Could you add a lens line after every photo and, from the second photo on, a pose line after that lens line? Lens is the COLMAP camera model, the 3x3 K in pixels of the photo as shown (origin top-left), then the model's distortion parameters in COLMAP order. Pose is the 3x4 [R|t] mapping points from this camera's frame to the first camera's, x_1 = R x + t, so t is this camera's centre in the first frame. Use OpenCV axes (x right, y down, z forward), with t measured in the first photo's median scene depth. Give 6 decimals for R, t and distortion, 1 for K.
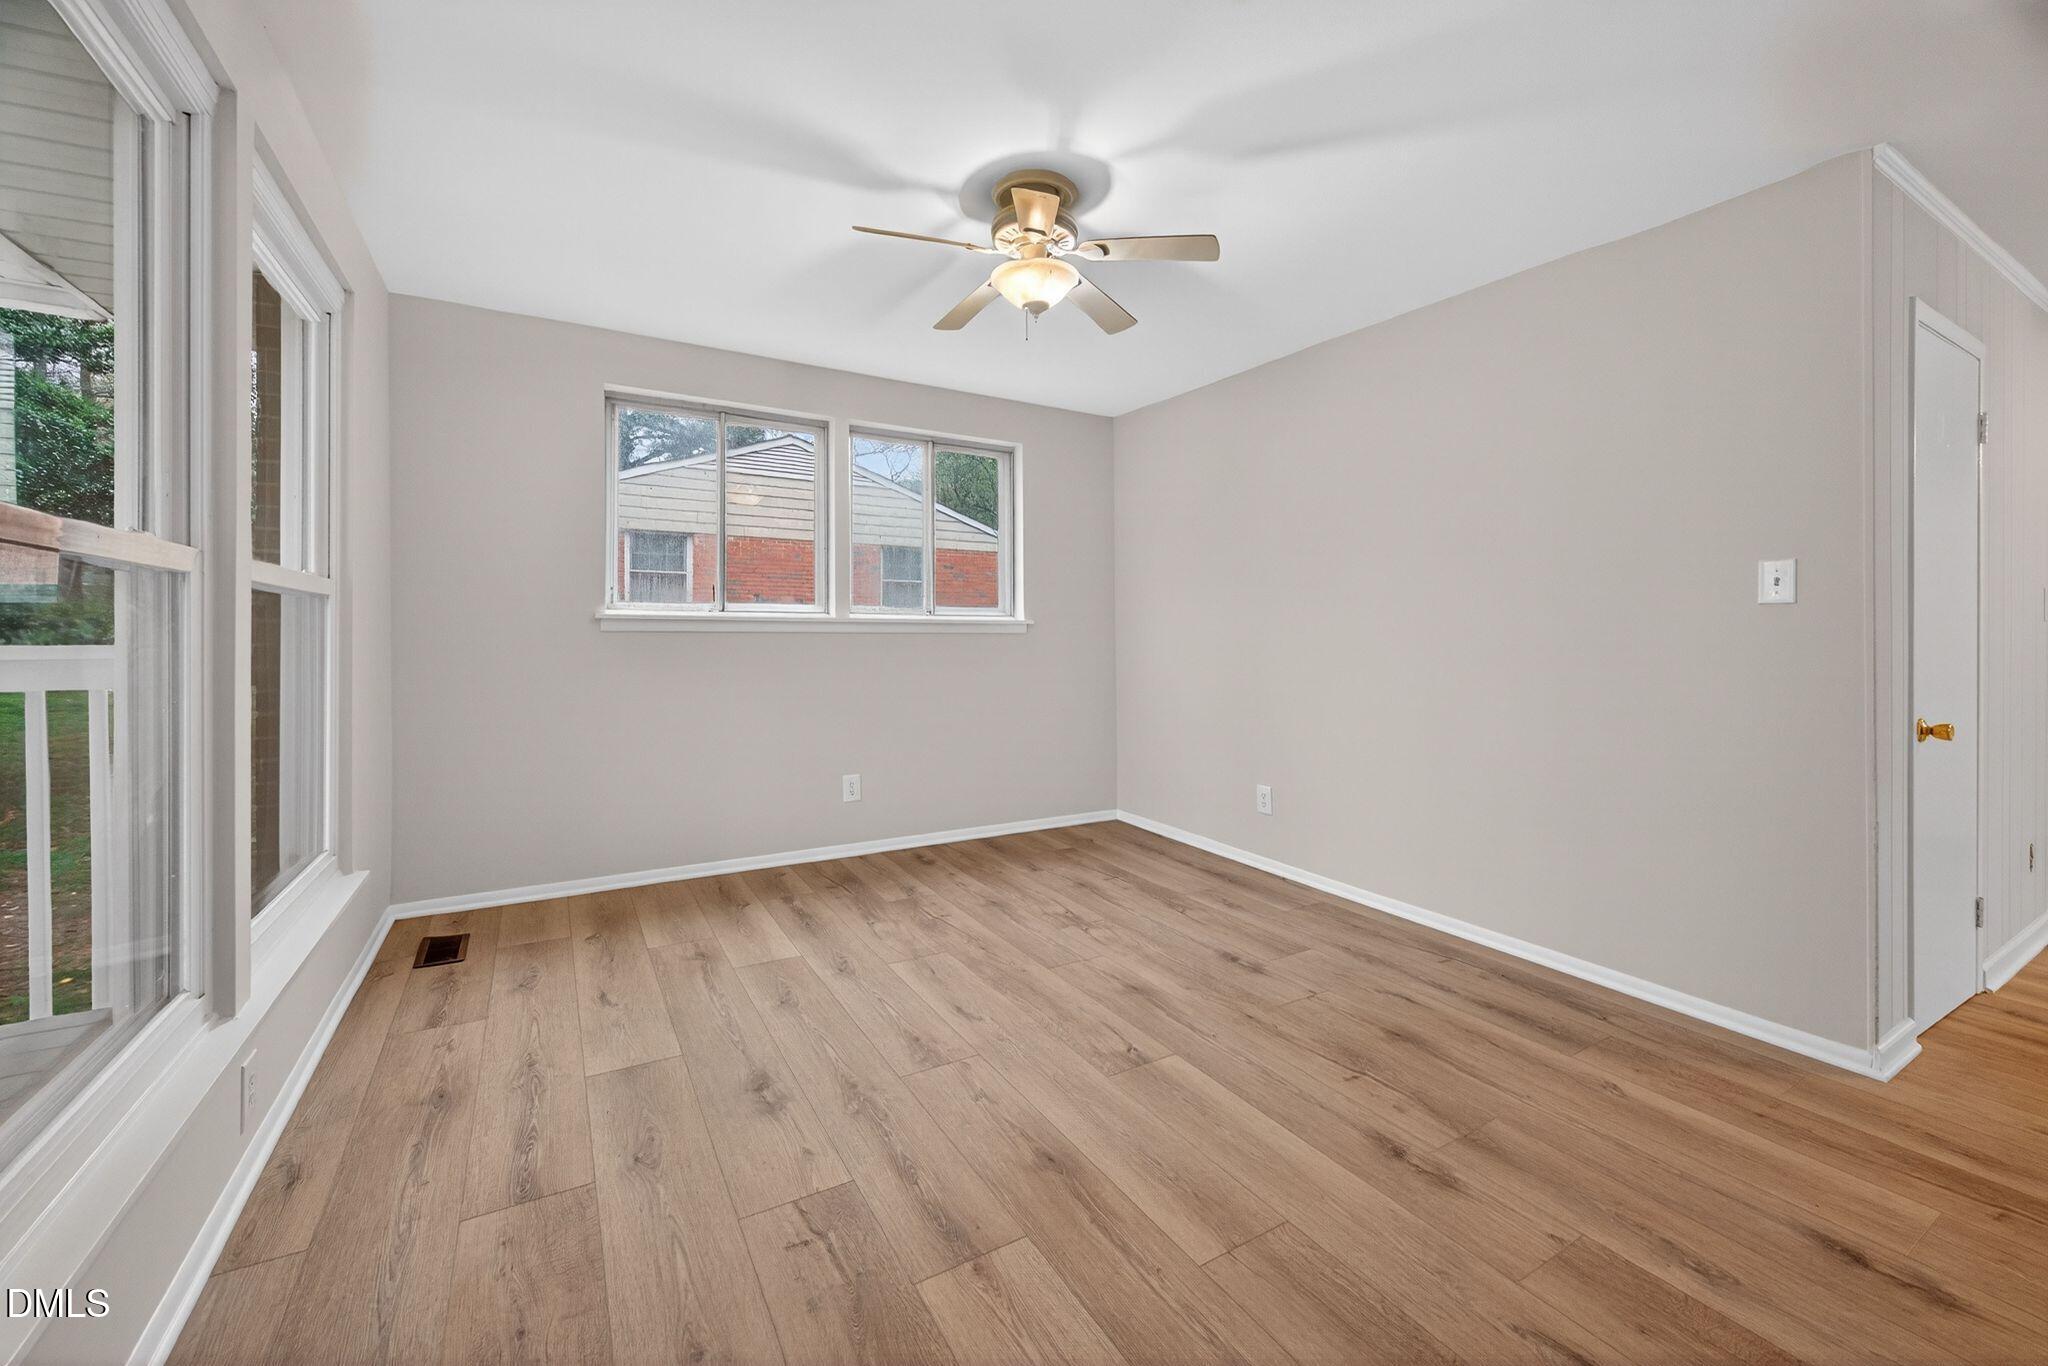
lens RADIAL K [[813.6, 0, 1024.8], [0, 813.6, 631.2], [0, 0, 1]] dist [0.001546, -0.000372]
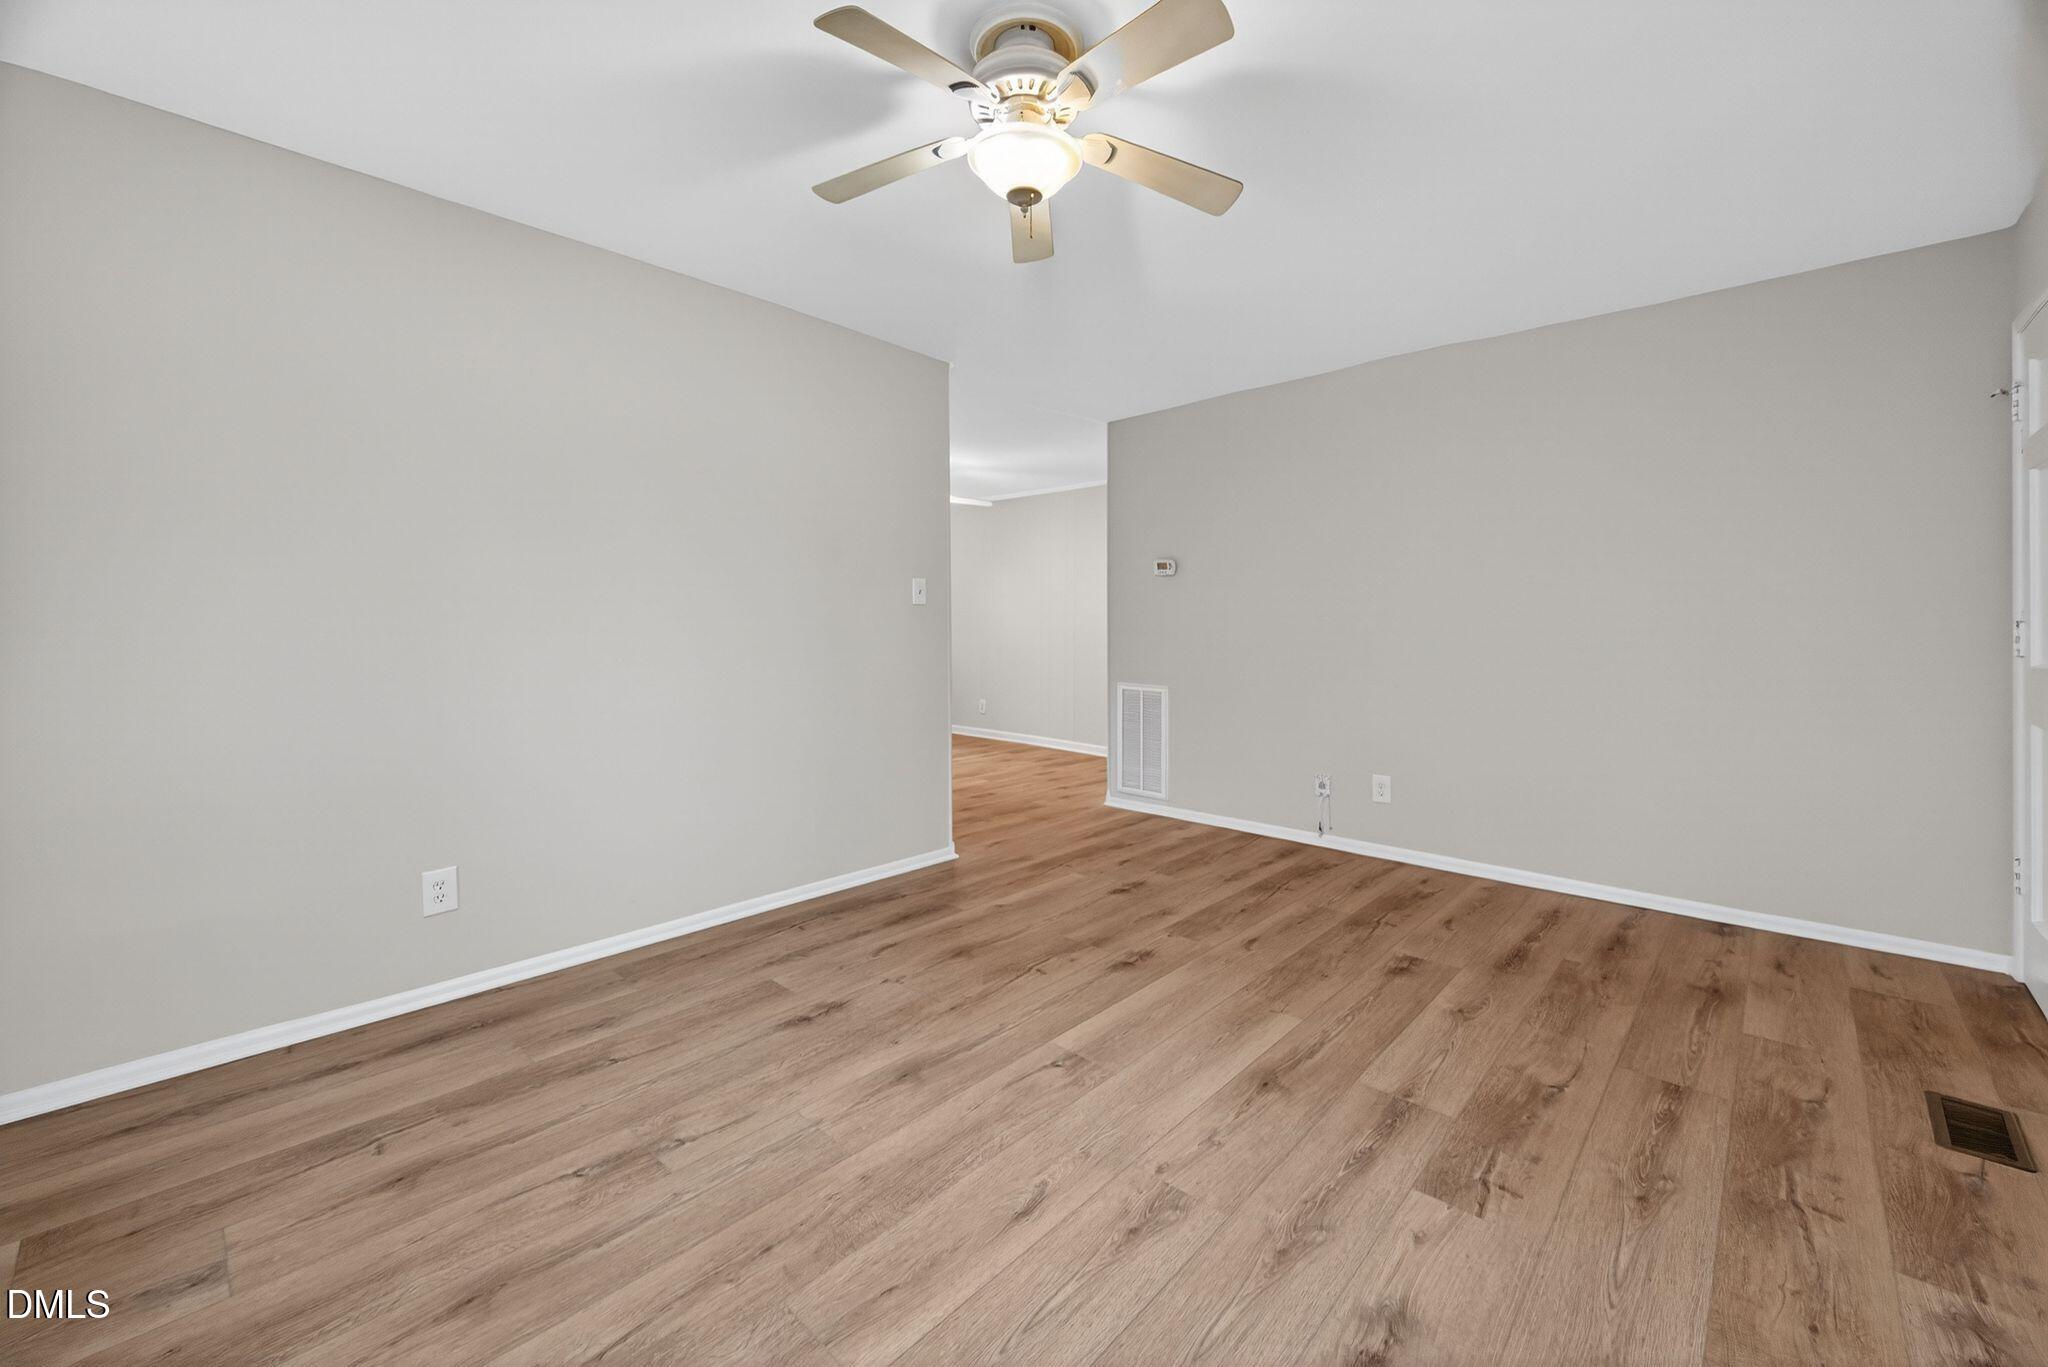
lens RADIAL K [[813.6, 0, 1024.8], [0, 813.6, 631.7], [0, 0, 1]] dist [0.001546, -0.000372]
pose [[-0.276934, -0.015350, 0.960766, -0.732731], [0.001804, 0.999862, 0.016495, -0.006124], [-0.960887, 0.006301, -0.276868, 1.242261]]
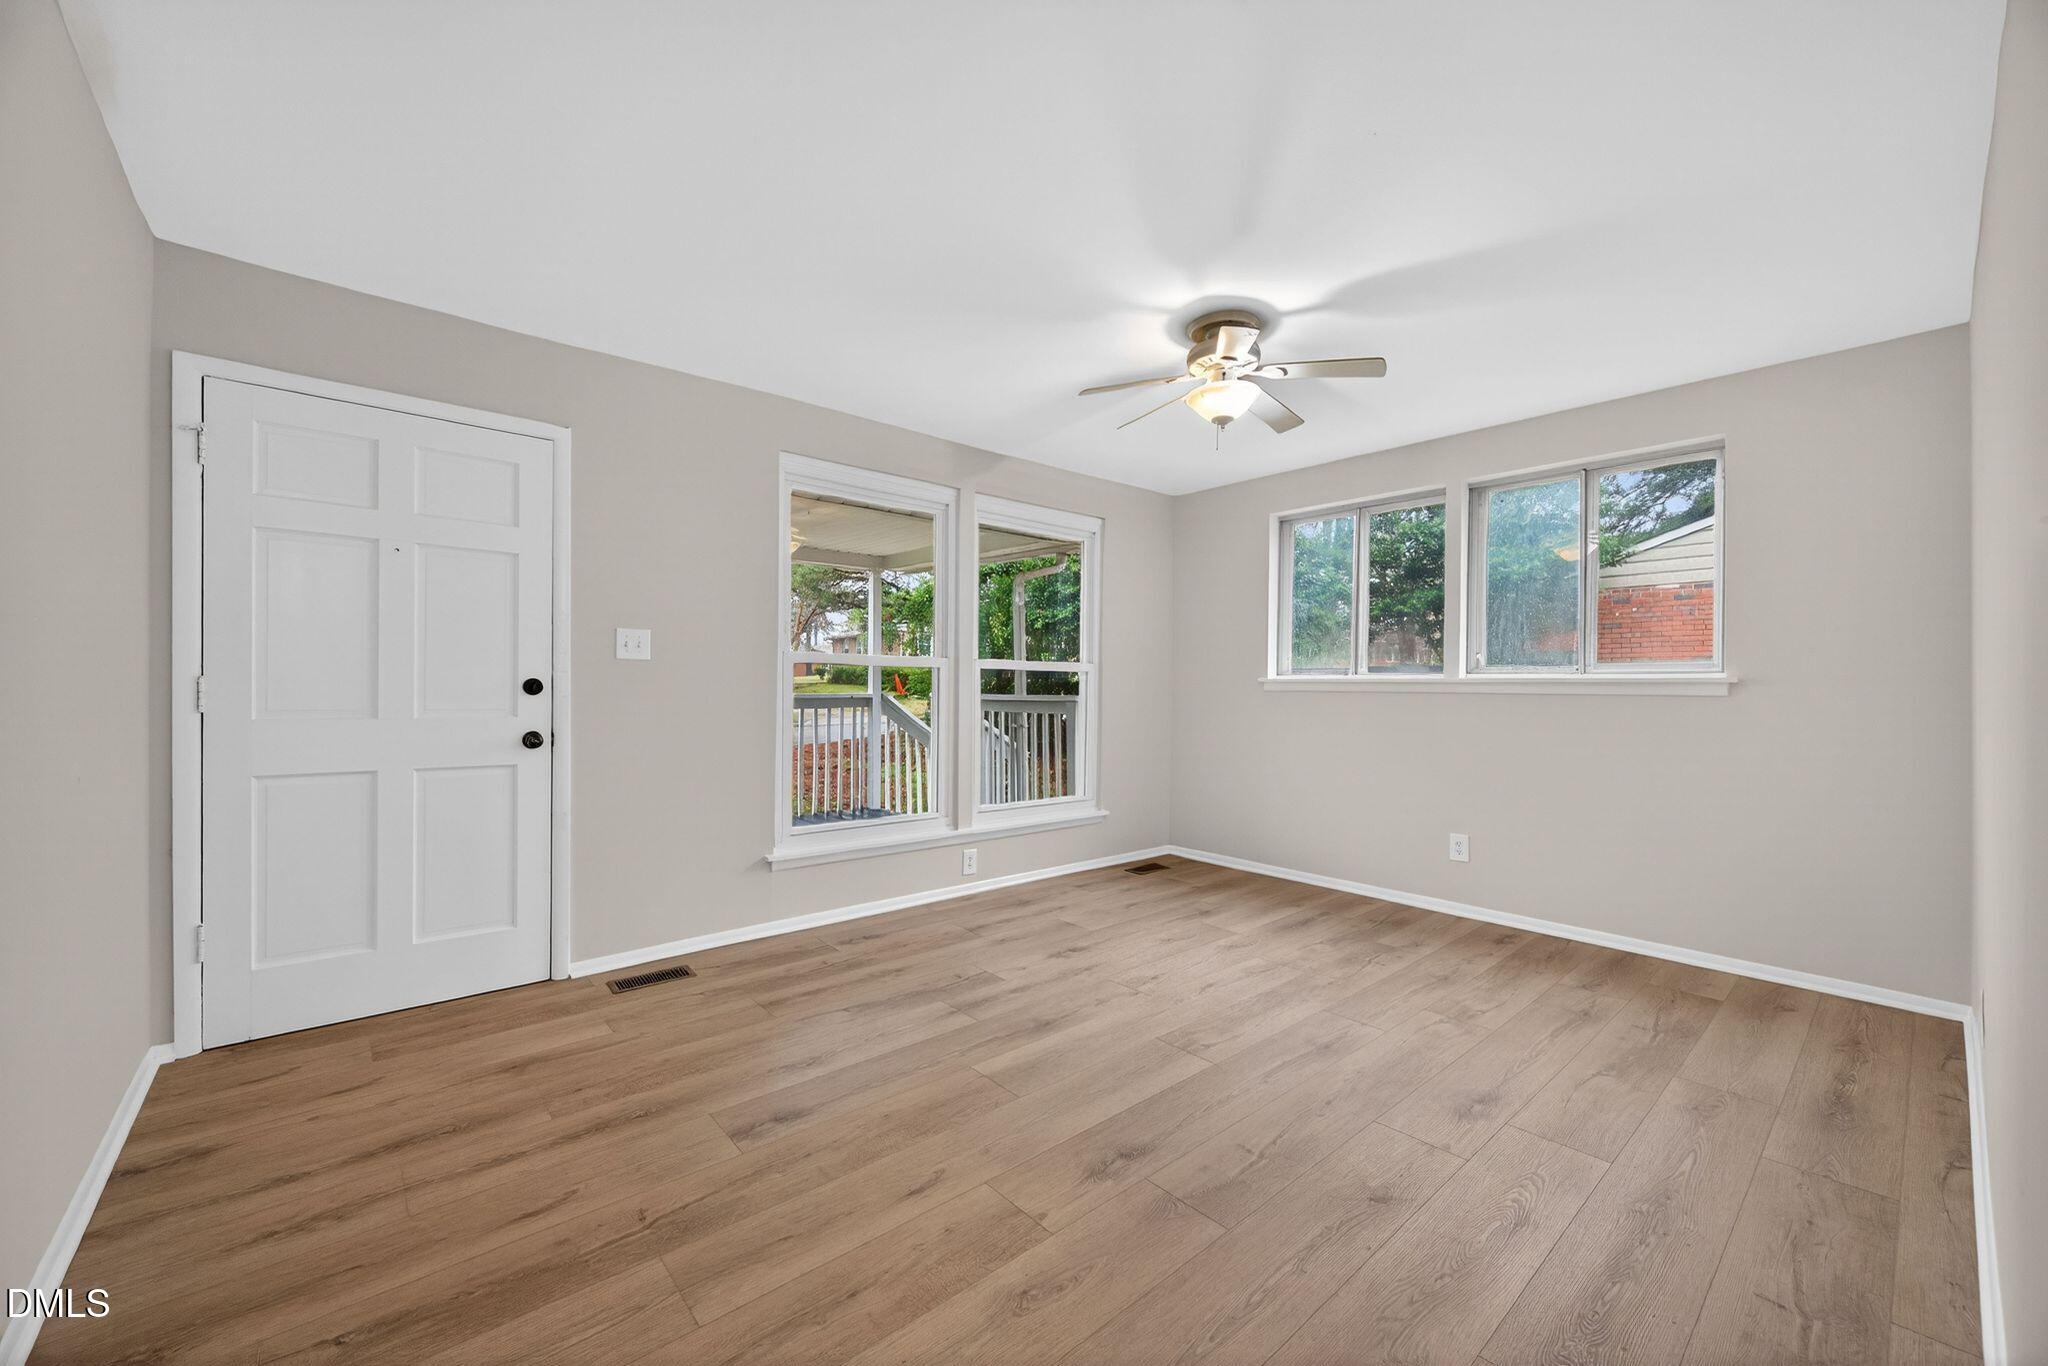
lens RADIAL K [[792.3, 0, 1014.6], [0, 792.3, 691.6], [0, 0, 1]] dist [-0.000509, -0.000155]
pose [[0.167040, 0.000057, -0.985950, 1.154983], [-0.007807, 0.999969, -0.001265, 0.009217], [0.985919, 0.007909, 0.167035, 0.514997]]
